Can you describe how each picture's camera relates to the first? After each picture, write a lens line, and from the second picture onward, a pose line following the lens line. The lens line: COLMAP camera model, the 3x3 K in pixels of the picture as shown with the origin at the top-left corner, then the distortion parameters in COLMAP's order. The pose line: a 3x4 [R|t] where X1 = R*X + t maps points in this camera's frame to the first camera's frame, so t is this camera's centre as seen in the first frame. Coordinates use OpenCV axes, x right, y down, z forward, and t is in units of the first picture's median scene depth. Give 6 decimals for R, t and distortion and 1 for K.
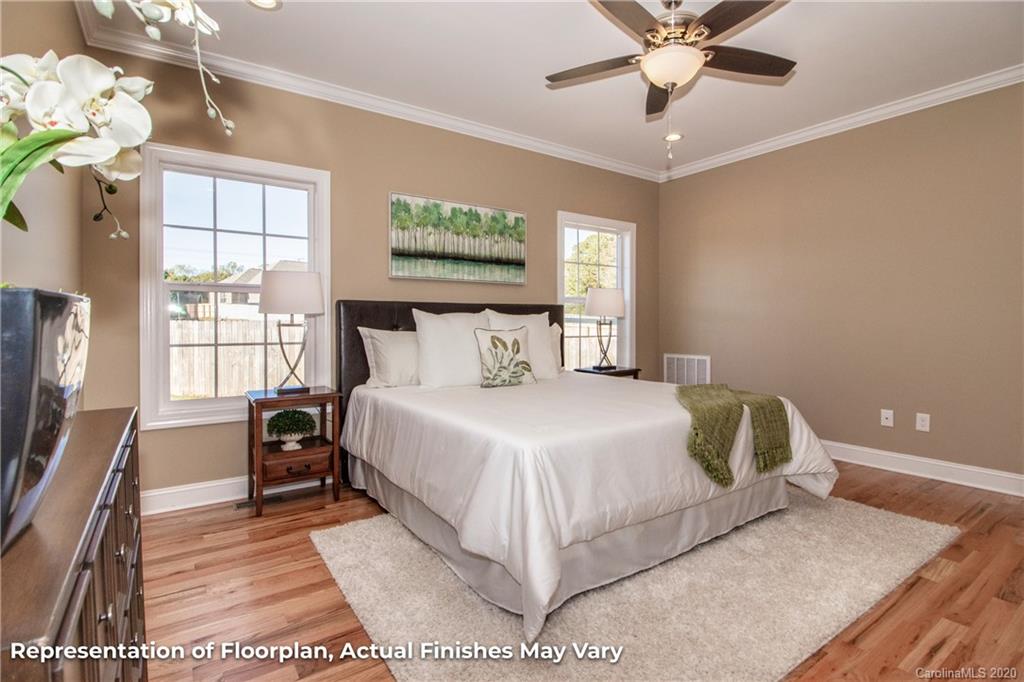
lens RADIAL K [[493.8, 0, 505.1], [0, 493.8, 339.0], [0, 0, 1]] dist [-0.005402, -0.009815]
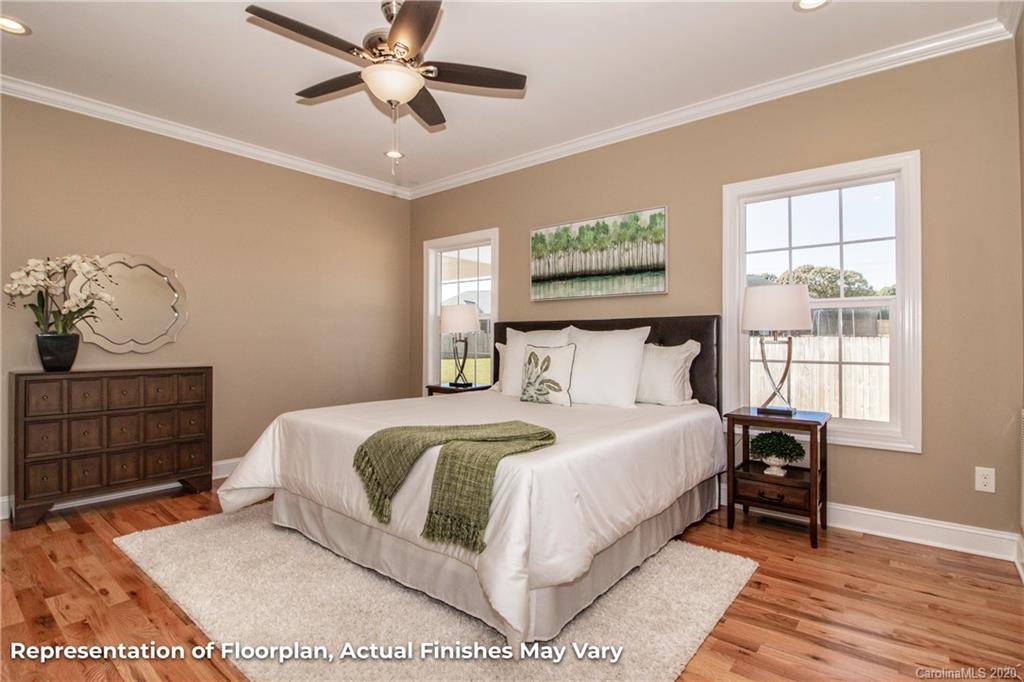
lens RADIAL K [[493.8, 0, 504.8], [0, 493.8, 335.3], [0, 0, 1]] dist [-0.005402, -0.009815]
pose [[0.276209, -0.007635, -0.961067, 0.826023], [-0.031713, 0.999352, -0.017054, -0.019392], [0.960574, 0.035189, 0.275788, 0.573971]]
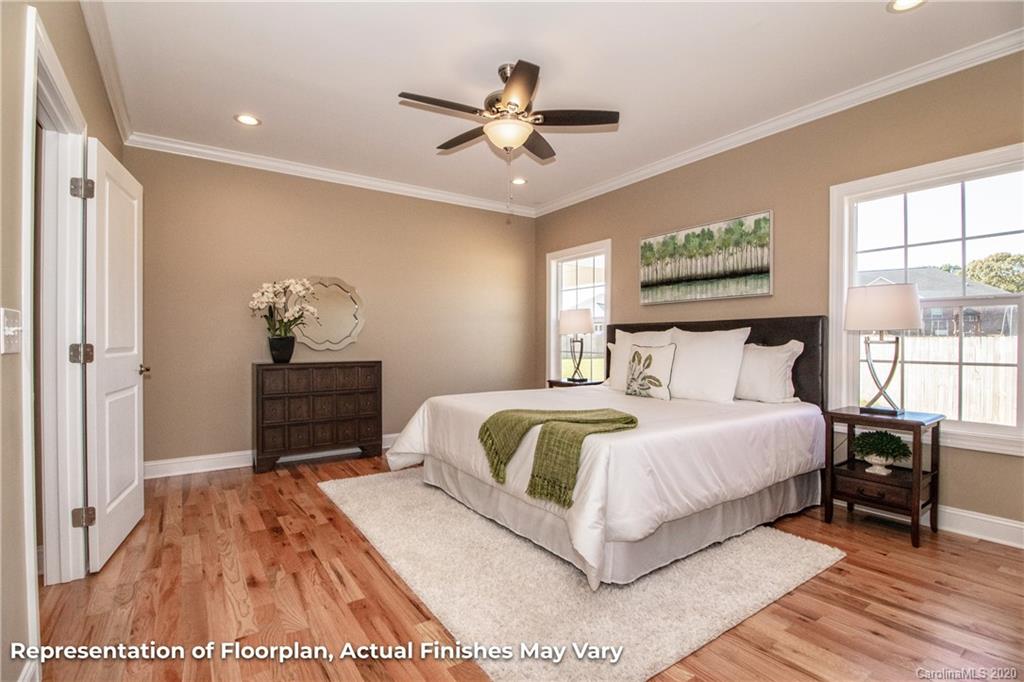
lens RADIAL K [[462.7, 0, 505.8], [0, 462.7, 345.4], [0, 0, 1]] dist [-0.009148, -0.004048]
pose [[0.002590, 0.011736, -0.999928, 0.914193], [-0.031337, 0.999441, 0.011649, -0.019987], [0.999506, 0.031305, 0.002956, 0.602497]]
